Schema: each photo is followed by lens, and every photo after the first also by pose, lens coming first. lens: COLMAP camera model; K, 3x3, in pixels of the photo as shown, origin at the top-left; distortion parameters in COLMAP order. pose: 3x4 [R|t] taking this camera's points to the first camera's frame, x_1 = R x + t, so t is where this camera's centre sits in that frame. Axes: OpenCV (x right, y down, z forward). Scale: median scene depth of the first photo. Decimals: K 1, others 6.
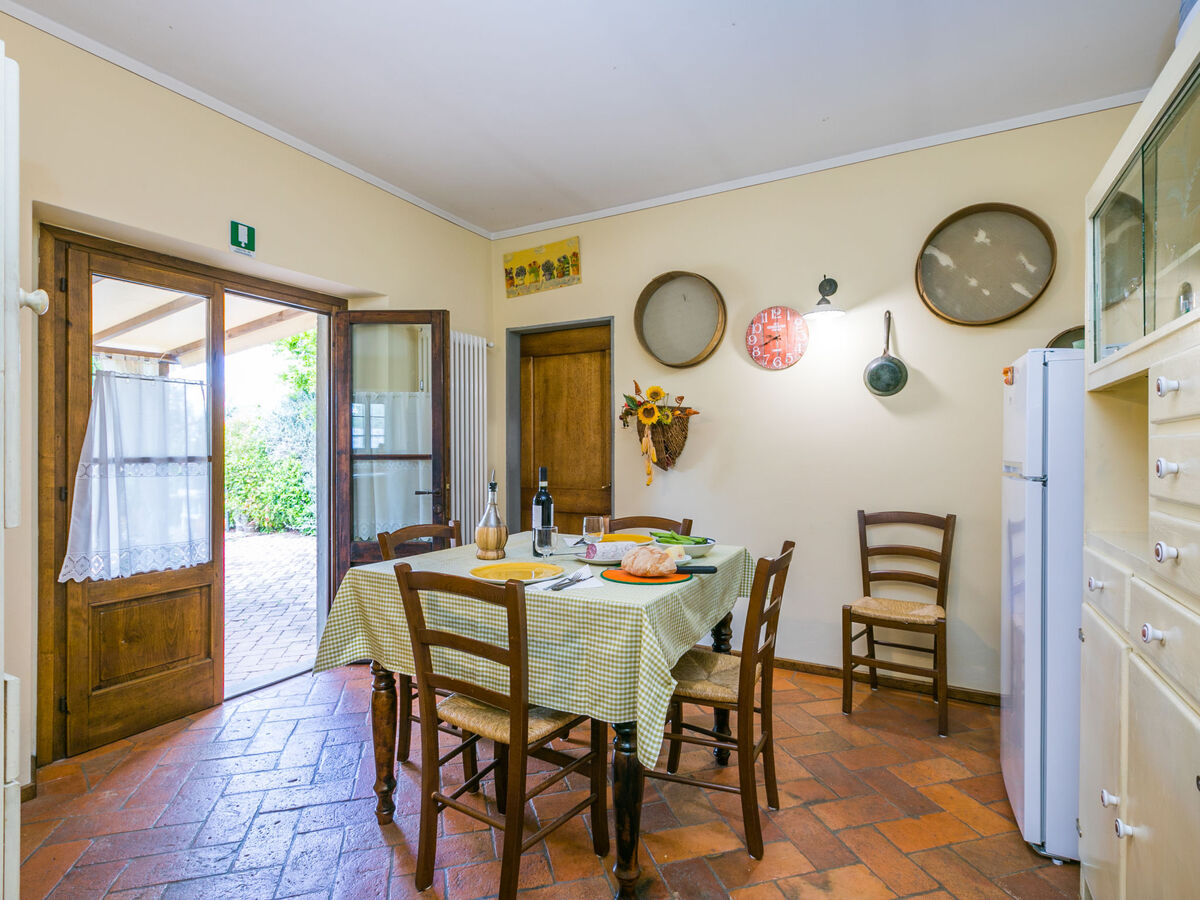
lens RADIAL K [[599.2, 0, 596.9], [0, 599.2, 453.1], [0, 0, 1]] dist [0.004009, 0.000042]
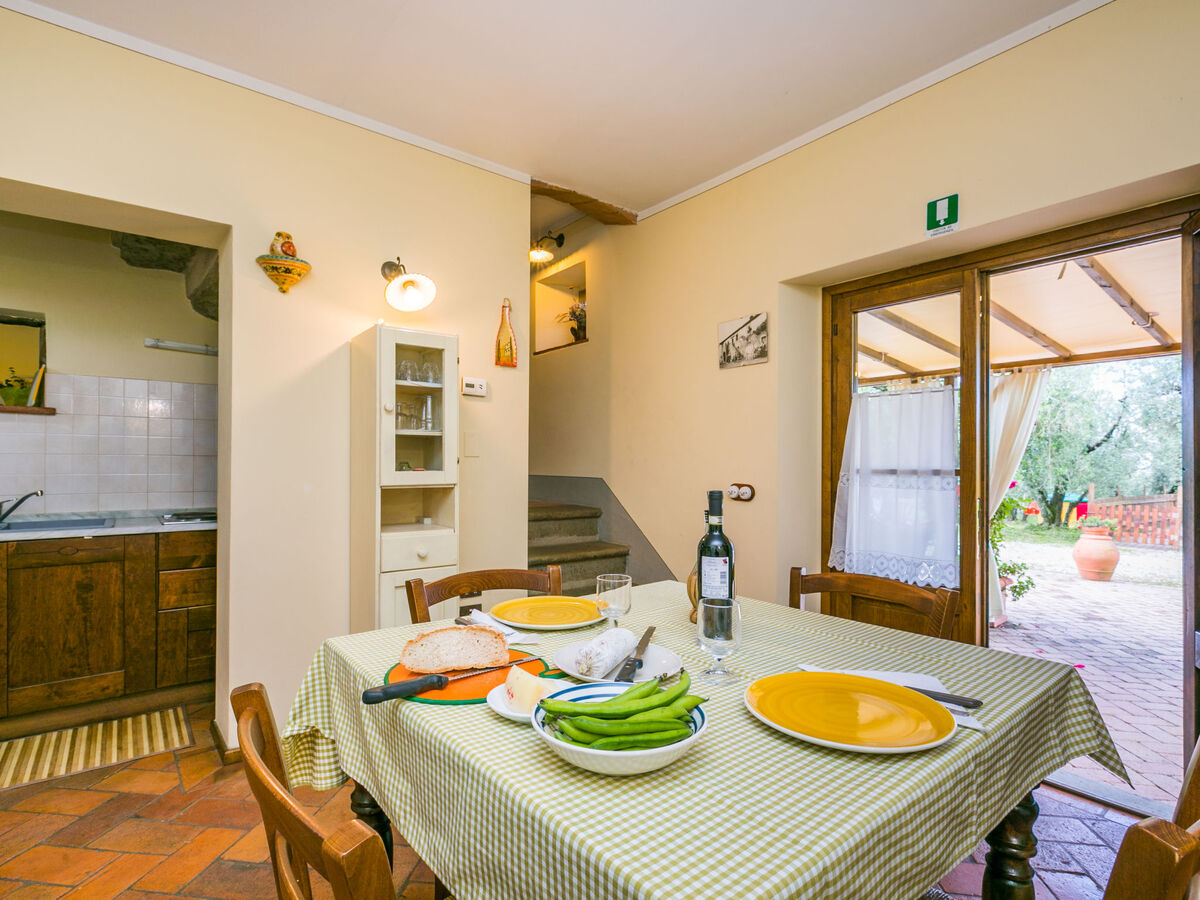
lens RADIAL K [[599.2, 0, 596.9], [0, 599.2, 453.1], [0, 0, 1]] dist [0.004009, 0.000042]
pose [[-0.379972, -0.007391, -0.924968, 0.393358], [-0.005459, 0.999969, -0.005748, -0.011813], [0.924982, 0.002865, -0.380000, 0.893491]]
